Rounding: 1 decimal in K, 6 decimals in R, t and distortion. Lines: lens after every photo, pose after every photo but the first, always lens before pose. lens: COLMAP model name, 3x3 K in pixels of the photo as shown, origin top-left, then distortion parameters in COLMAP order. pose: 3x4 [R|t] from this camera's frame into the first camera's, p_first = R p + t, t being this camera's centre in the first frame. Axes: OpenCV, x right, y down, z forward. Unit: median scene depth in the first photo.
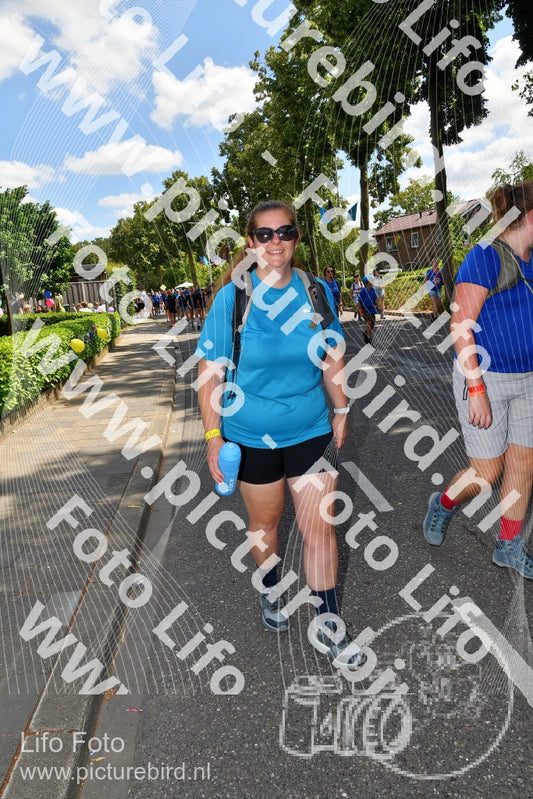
lens RADIAL K [[555.4, 0, 267.6], [0, 555.4, 394.7], [0, 0, 1]] dist [-0.066155, 0.028448]
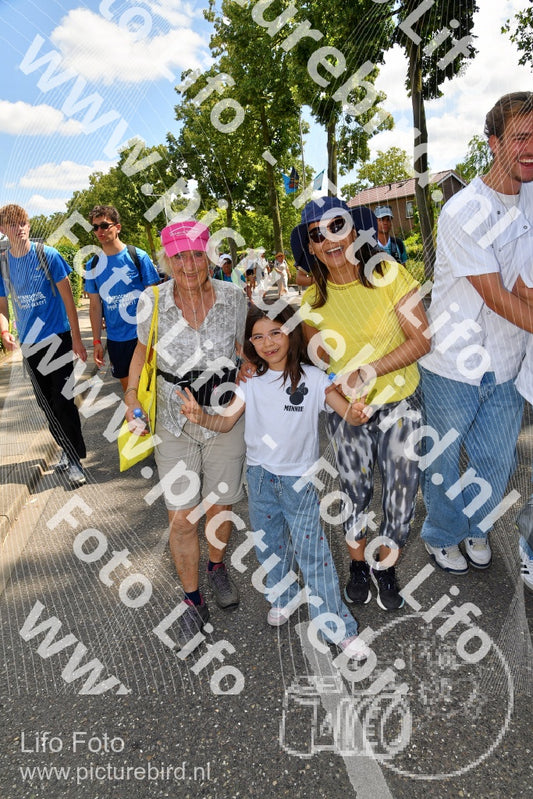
lens RADIAL K [[555.4, 0, 265.1], [0, 555.4, 397.7], [0, 0, 1]] dist [-0.066155, 0.028448]
pose [[0.998559, -0.014855, 0.051564, 0.012985], [0.012450, 0.998833, 0.046662, -0.015529], [-0.052197, -0.045952, 0.997579, 0.081556]]
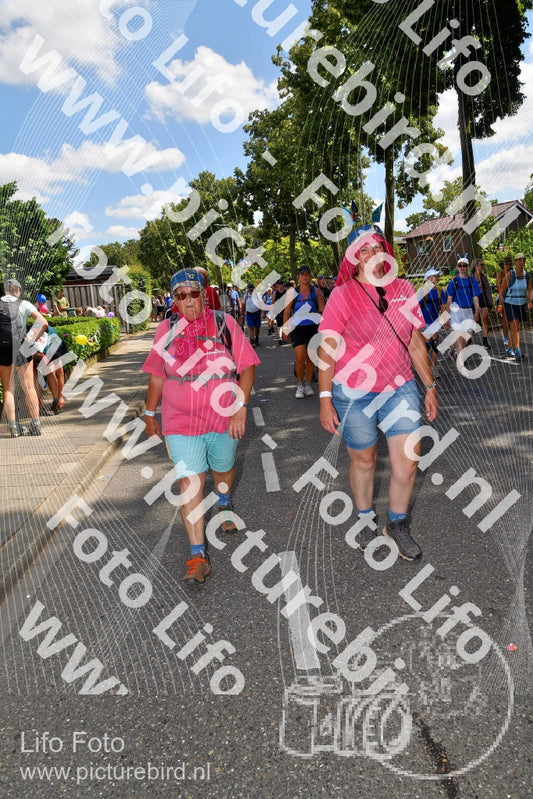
lens RADIAL K [[555.4, 0, 263.3], [0, 555.4, 393.3], [0, 0, 1]] dist [-0.066155, 0.028448]
pose [[0.997780, 0.021276, -0.063106, 0.026013], [-0.021733, 0.999742, -0.006575, -0.012837], [0.062949, 0.007932, 0.997985, 0.051495]]
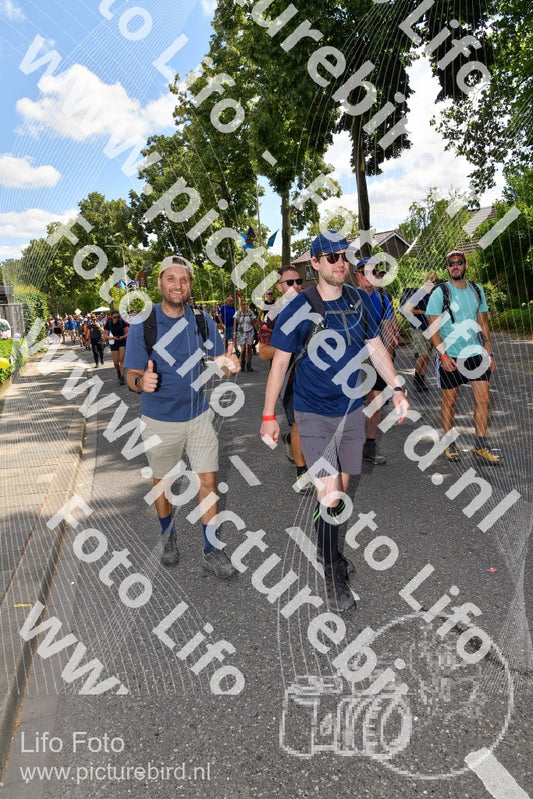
lens RADIAL K [[555.4, 0, 267.7], [0, 555.4, 397.7], [0, 0, 1]] dist [-0.066155, 0.028448]
pose [[0.989593, -0.005940, 0.143773, -0.001954], [0.011738, 0.999150, -0.039513, -0.006614], [-0.143416, 0.040790, 0.988822, 0.027500]]
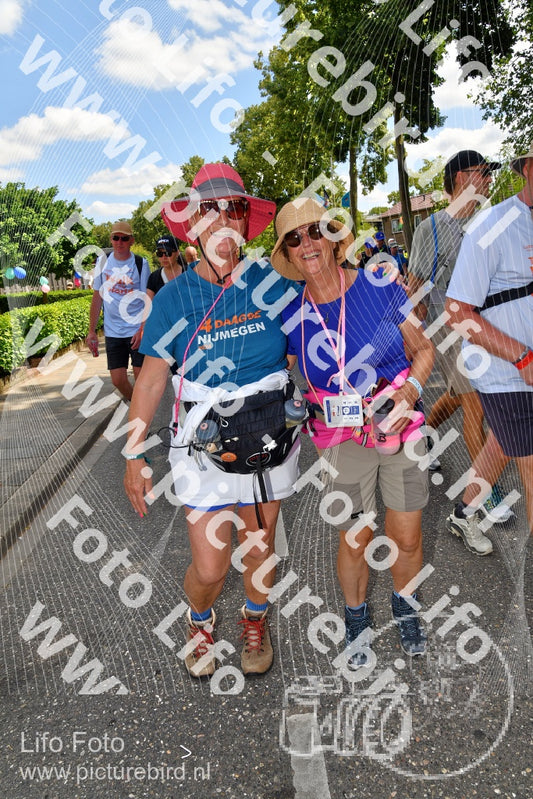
lens RADIAL K [[555.4, 0, 259.4], [0, 555.4, 389.3], [0, 0, 1]] dist [-0.066155, 0.028448]
pose [[0.998526, 0.011731, -0.052986, 0.047105], [-0.010308, 0.999580, 0.027067, 0.021308], [0.053281, -0.026481, 0.998228, -0.123969]]
